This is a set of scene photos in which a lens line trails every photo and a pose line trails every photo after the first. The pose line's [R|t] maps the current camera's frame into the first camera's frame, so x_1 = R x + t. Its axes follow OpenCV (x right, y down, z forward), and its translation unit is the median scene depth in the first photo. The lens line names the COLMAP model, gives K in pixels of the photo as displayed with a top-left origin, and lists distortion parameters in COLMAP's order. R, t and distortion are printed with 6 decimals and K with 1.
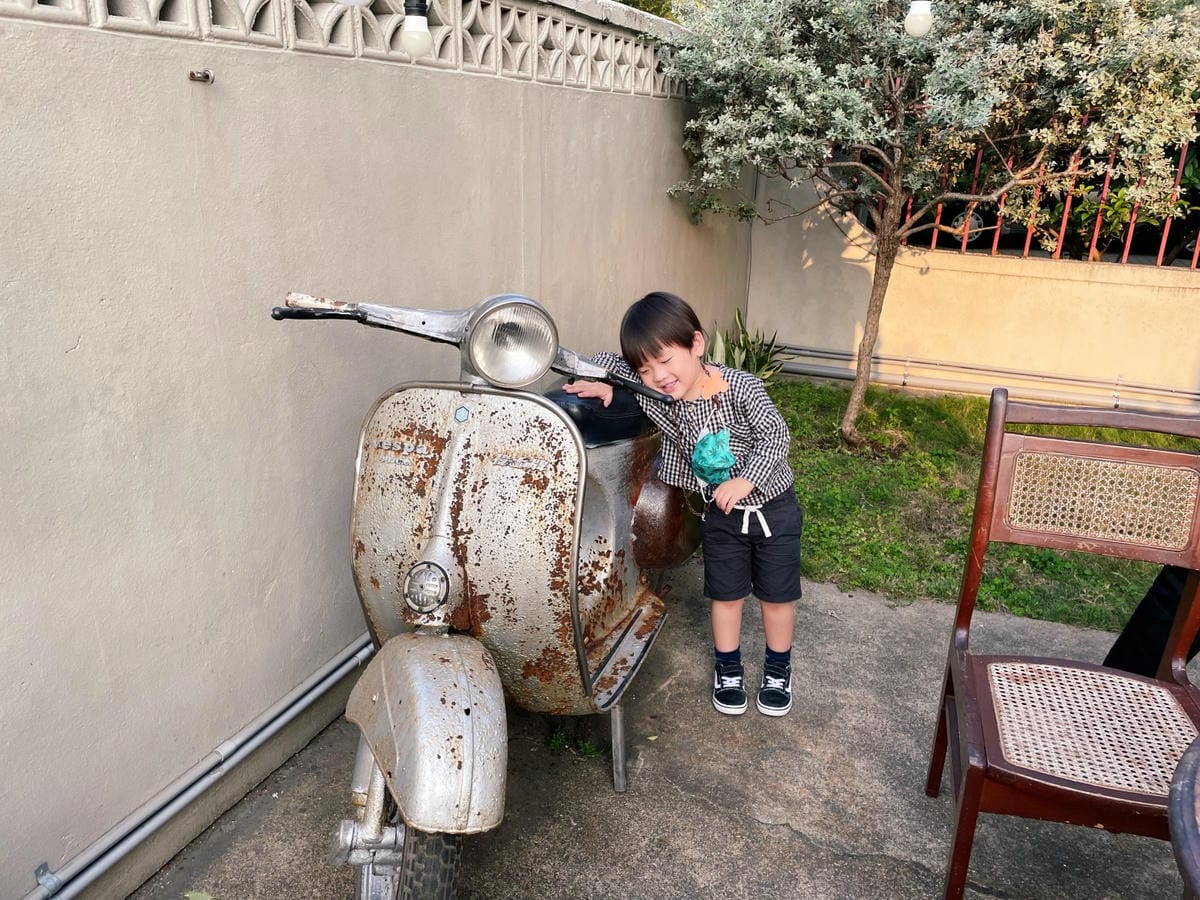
lens RADIAL K [[926.5, 0, 598.6], [0, 926.5, 445.9], [0, 0, 1]] dist [0.007229, 0.001350]
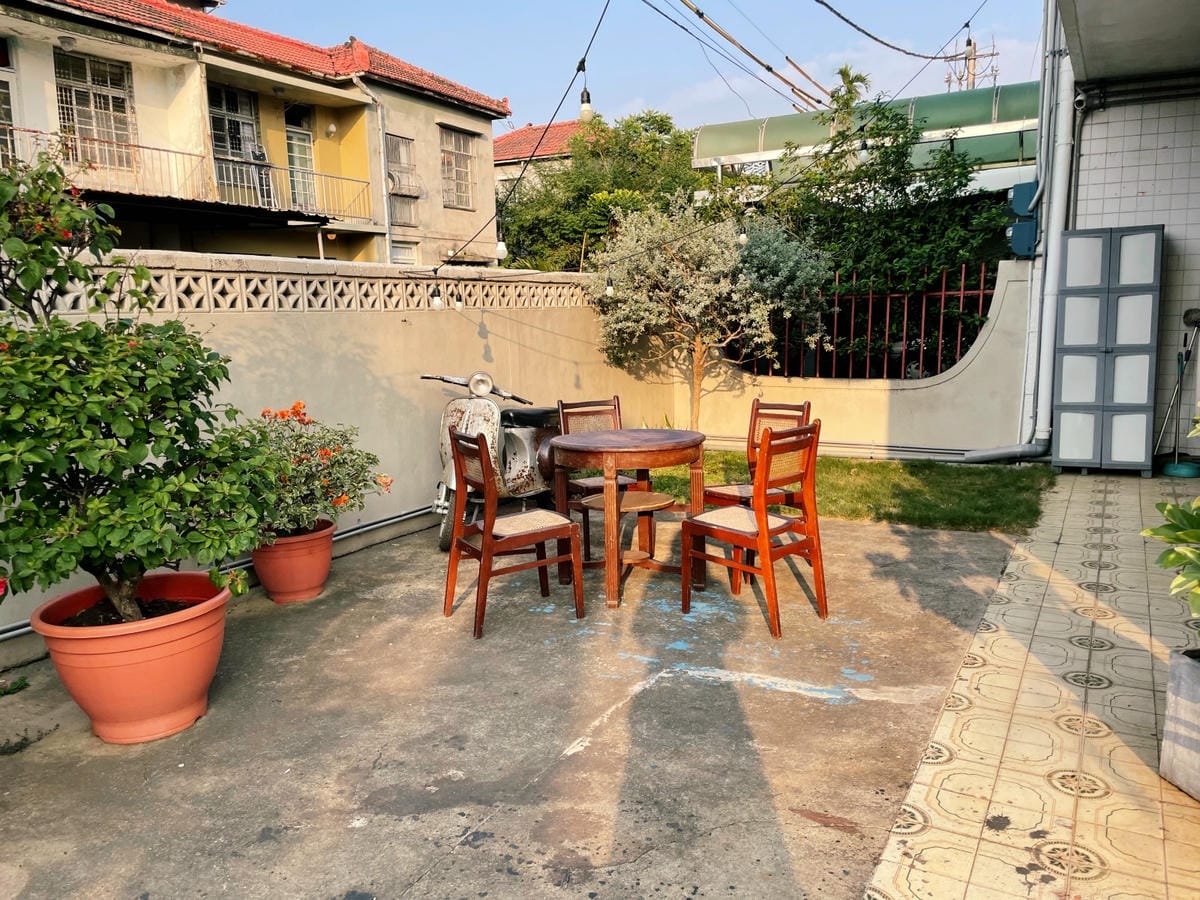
lens RADIAL K [[926.5, 0, 600.5], [0, 926.5, 455.8], [0, 0, 1]] dist [0.007229, 0.001350]
pose [[0.993038, -0.029243, -0.114105, 0.793597], [0.009499, 0.985419, -0.169879, 0.803520], [0.117410, 0.167613, 0.978837, -2.537462]]
